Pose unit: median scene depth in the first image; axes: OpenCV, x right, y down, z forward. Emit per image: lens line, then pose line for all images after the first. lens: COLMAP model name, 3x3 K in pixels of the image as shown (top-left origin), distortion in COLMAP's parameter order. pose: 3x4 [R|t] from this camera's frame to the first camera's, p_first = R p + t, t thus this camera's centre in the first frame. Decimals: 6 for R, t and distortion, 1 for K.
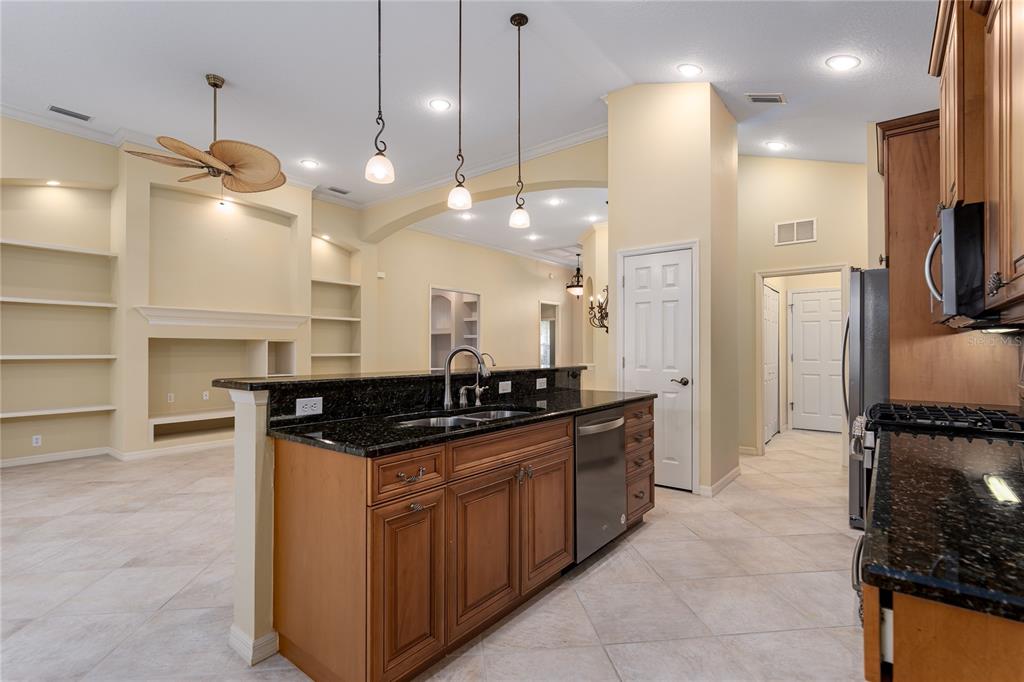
lens RADIAL K [[491.8, 0, 502.6], [0, 491.8, 342.9], [0, 0, 1]] dist [-0.002637, -0.000226]
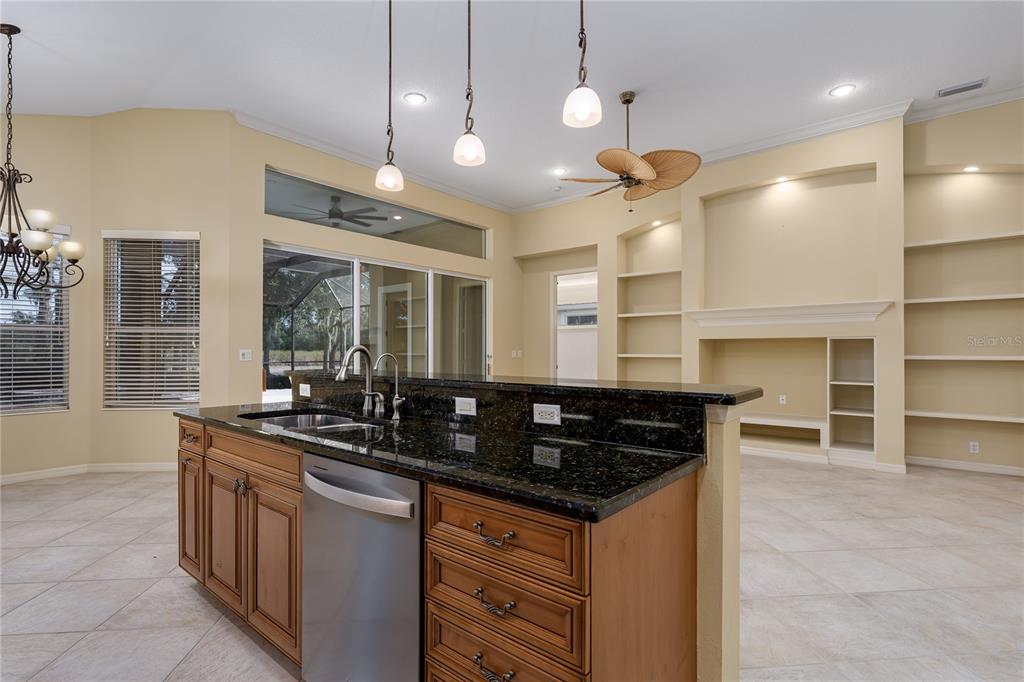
lens RADIAL K [[491.8, 0, 503.9], [0, 491.8, 343.4], [0, 0, 1]] dist [-0.002637, -0.000226]
pose [[-0.039733, -0.020485, -0.999000, 0.604157], [0.012109, 0.999707, -0.020982, 0.018442], [0.999137, -0.012931, -0.039474, 0.980206]]
